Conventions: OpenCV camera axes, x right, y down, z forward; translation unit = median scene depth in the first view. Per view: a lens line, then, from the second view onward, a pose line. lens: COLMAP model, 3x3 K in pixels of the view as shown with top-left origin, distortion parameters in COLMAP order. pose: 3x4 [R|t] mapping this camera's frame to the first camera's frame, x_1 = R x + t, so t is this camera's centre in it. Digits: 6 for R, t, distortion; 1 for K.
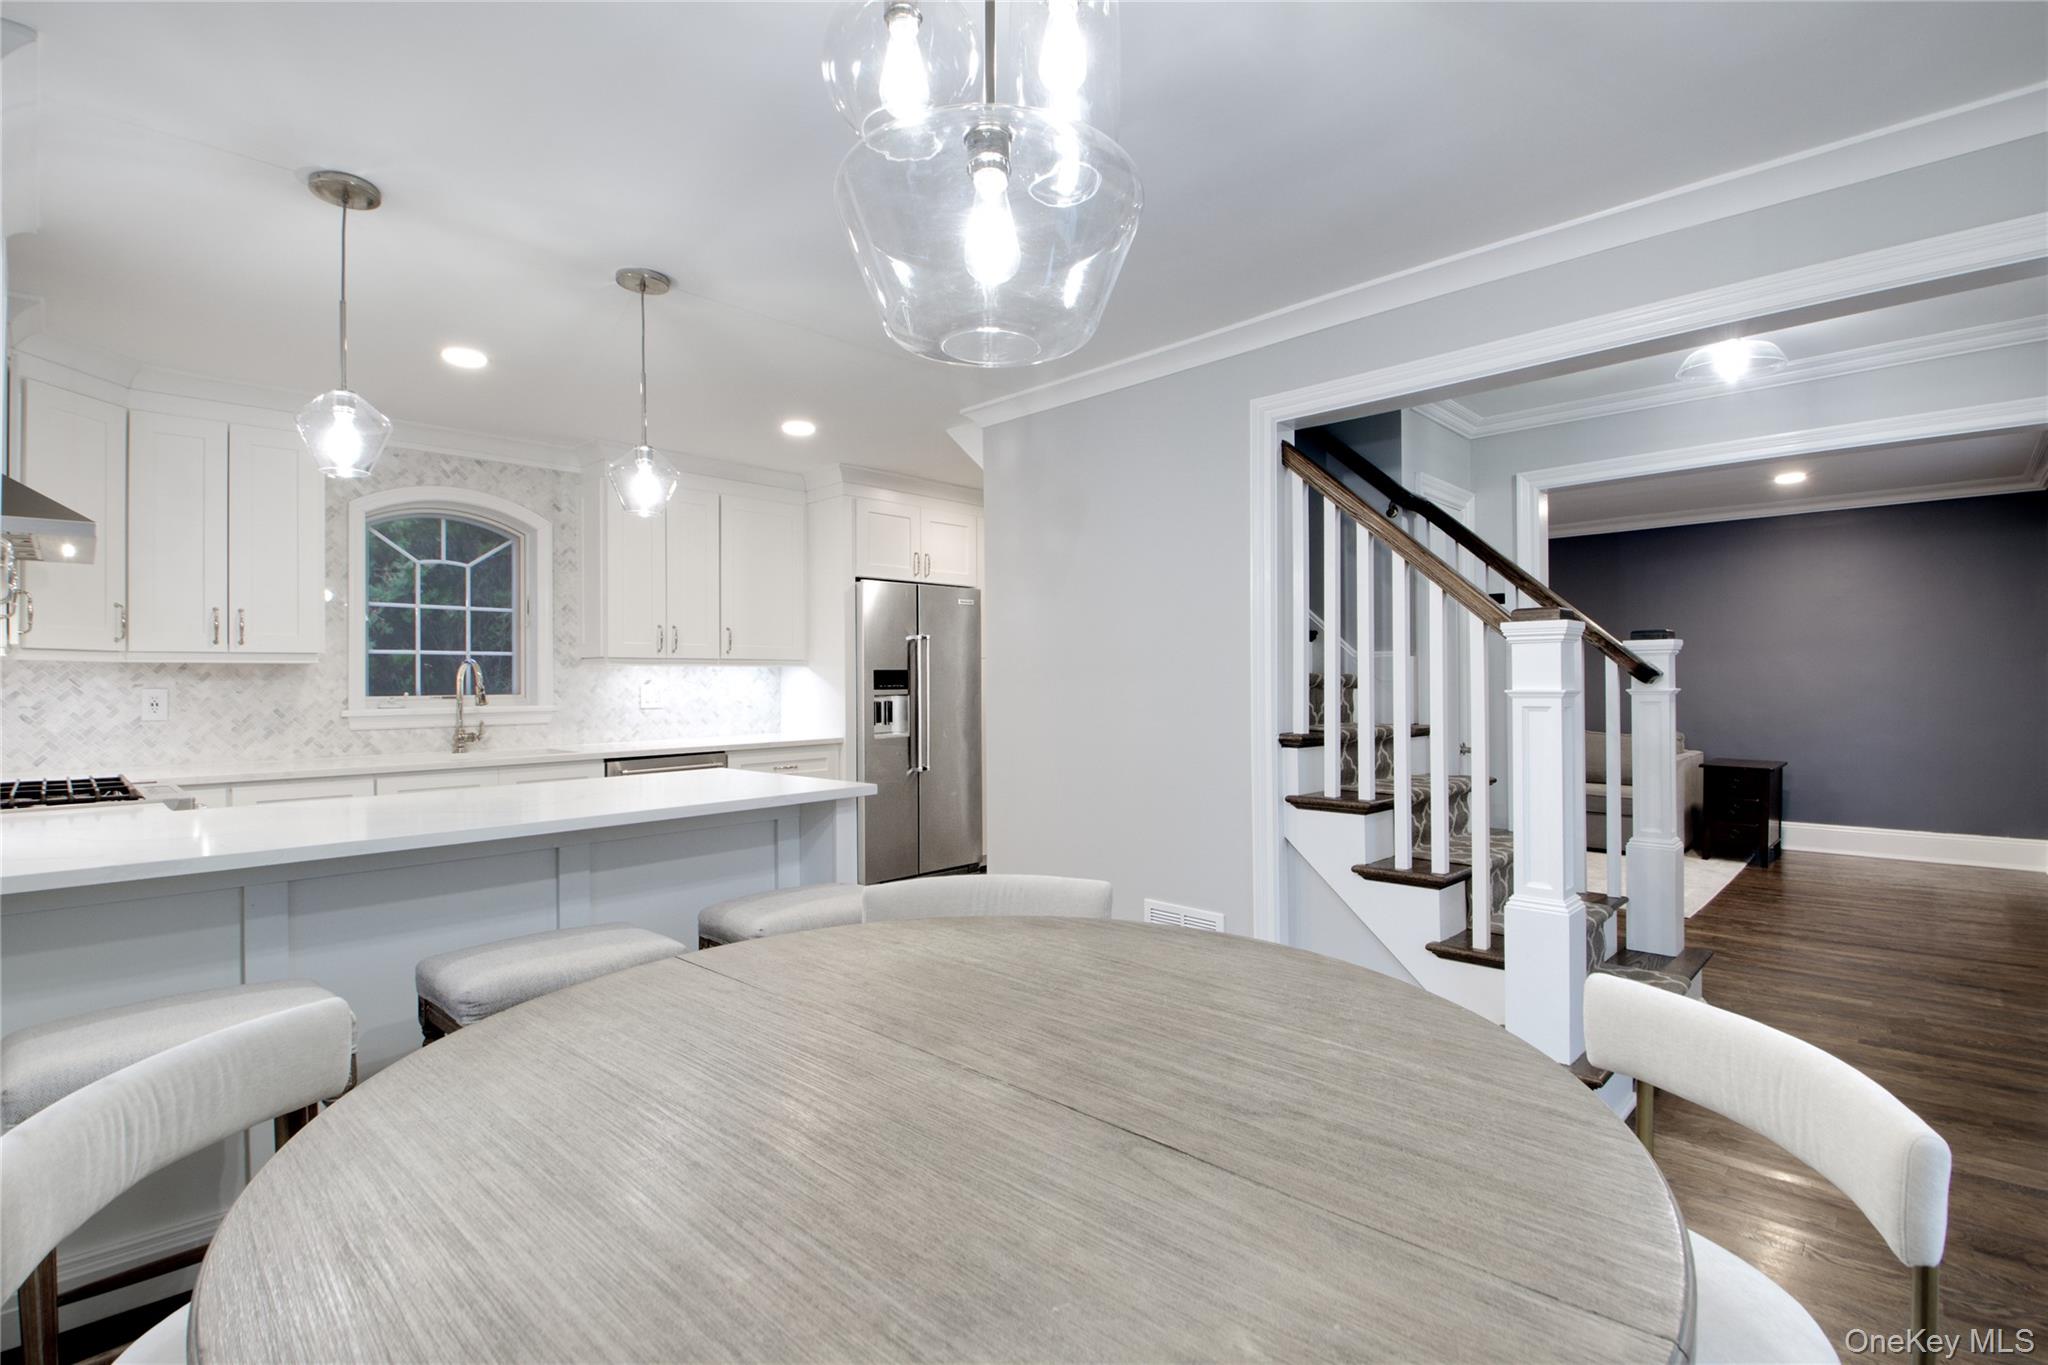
lens RADIAL K [[957.5, 0, 1025.6], [0, 957.5, 675.8], [0, 0, 1]] dist [0.013463, -0.028923]
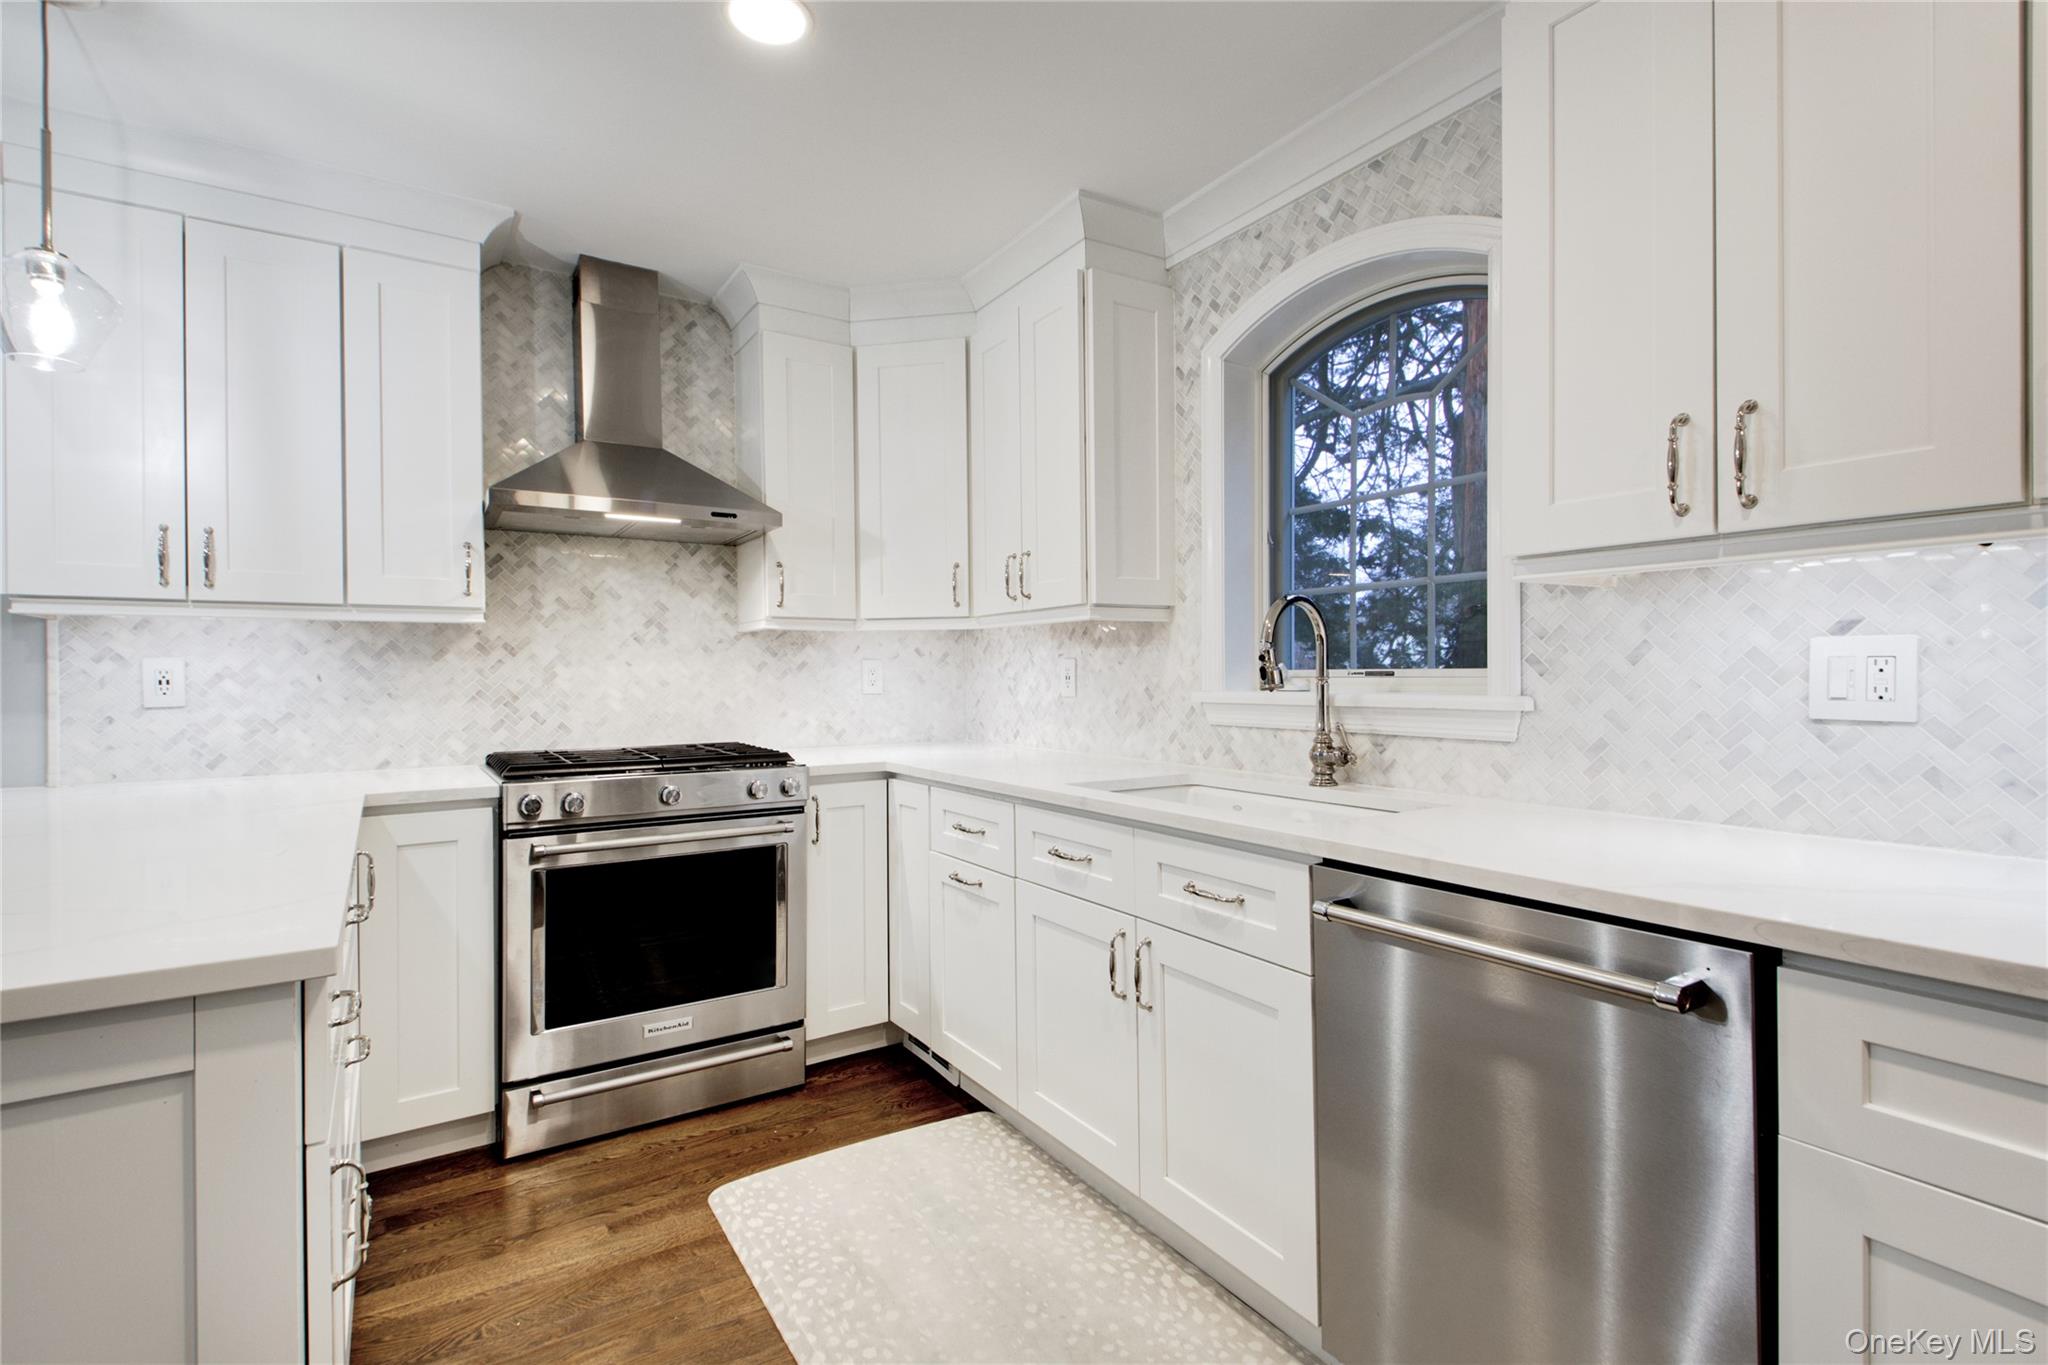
lens RADIAL K [[955.5, 0, 1024.0], [0, 955.5, 682.5], [0, 0, 1]] dist [0.021400, -0.001079]
pose [[-0.242162, 0.018989, -0.970050, -0.080437], [0.014682, 0.999766, 0.015905, 0.017999], [0.970125, -0.010391, -0.242384, 1.014457]]
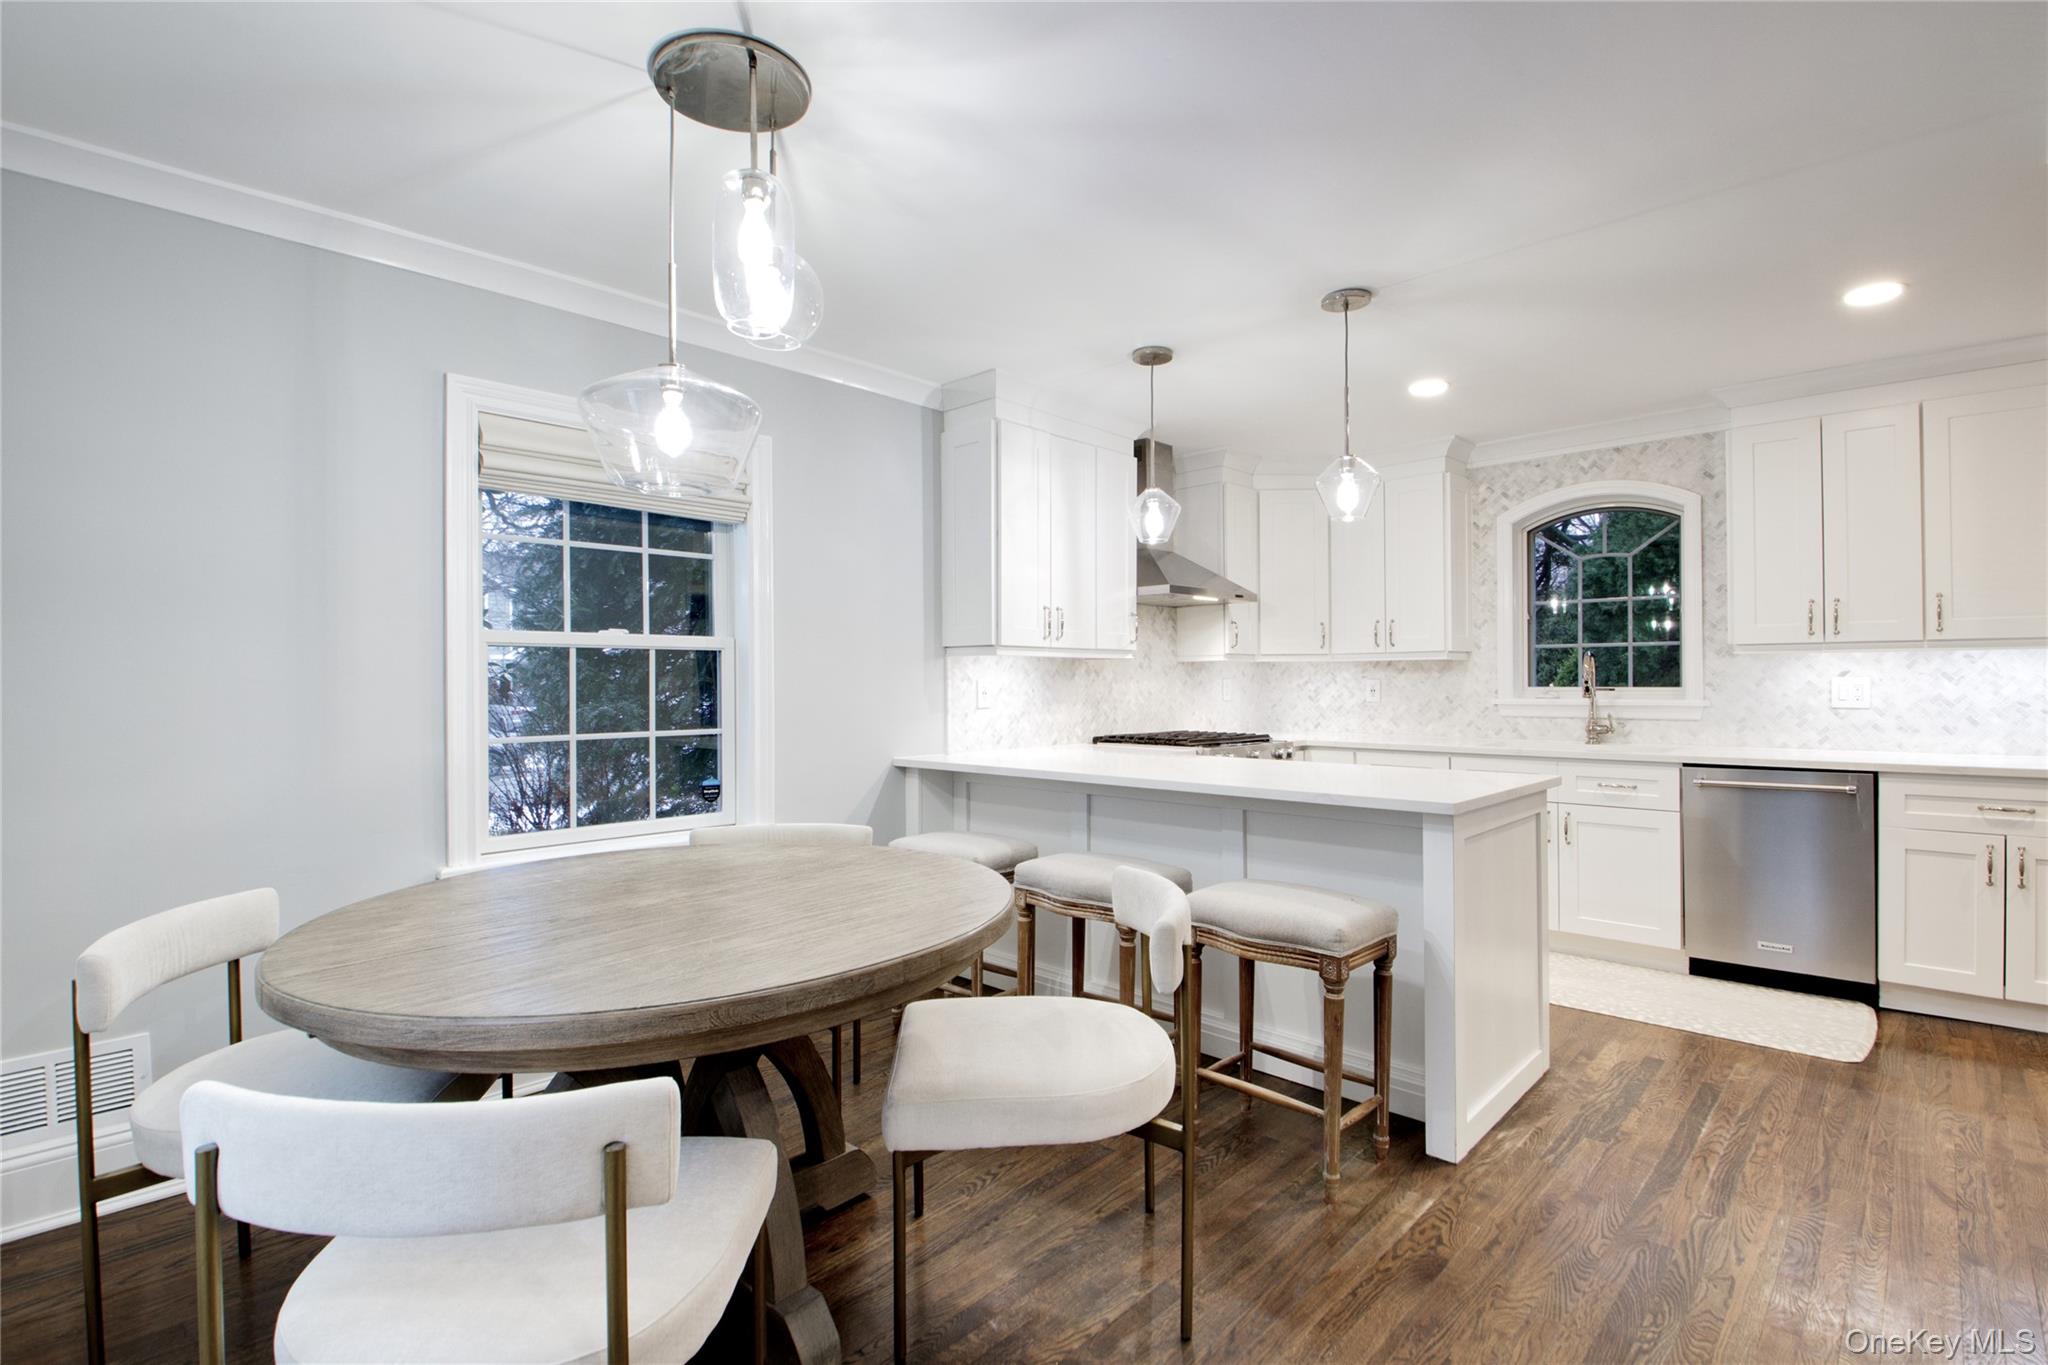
lens RADIAL K [[957.5, 0, 1025.6], [0, 957.5, 675.8], [0, 0, 1]] dist [0.013463, -0.028923]
pose [[-0.002551, 0.001949, -0.999995, 0.440256], [0.009484, 0.999953, 0.001925, 0.000756], [0.999952, -0.009480, -0.002569, 0.424364]]
